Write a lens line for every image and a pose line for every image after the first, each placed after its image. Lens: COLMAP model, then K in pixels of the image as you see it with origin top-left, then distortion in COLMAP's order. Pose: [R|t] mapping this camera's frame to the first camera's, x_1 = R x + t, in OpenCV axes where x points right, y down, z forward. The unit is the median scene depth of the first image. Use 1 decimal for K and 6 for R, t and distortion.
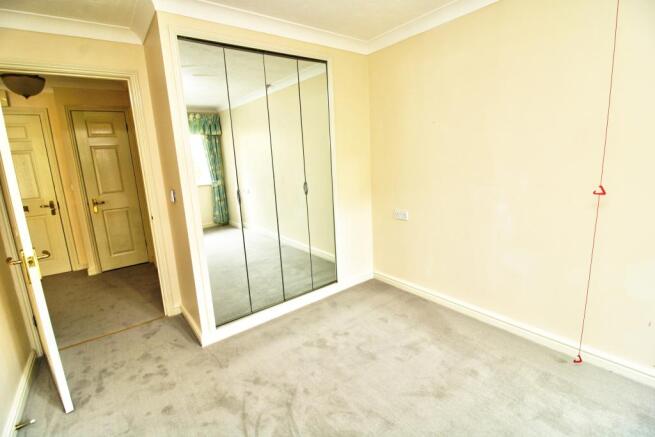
lens RADIAL K [[300.4, 0, 327.1], [0, 300.4, 209.2], [0, 0, 1]] dist [-0.001569, -0.000651]
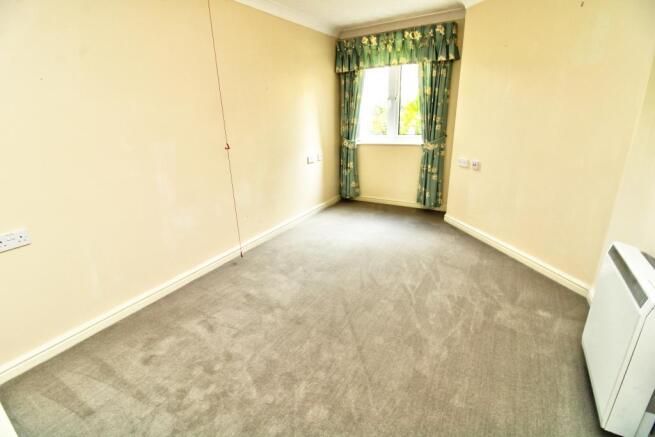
lens RADIAL K [[300.4, 0, 327.1], [0, 300.4, 209.2], [0, 0, 1]] dist [-0.001569, -0.000651]
pose [[-0.369460, -0.218844, 0.903110, -0.662784], [0.219008, 0.923988, 0.313499, -0.113656], [-0.903070, 0.313613, -0.293448, 0.901298]]
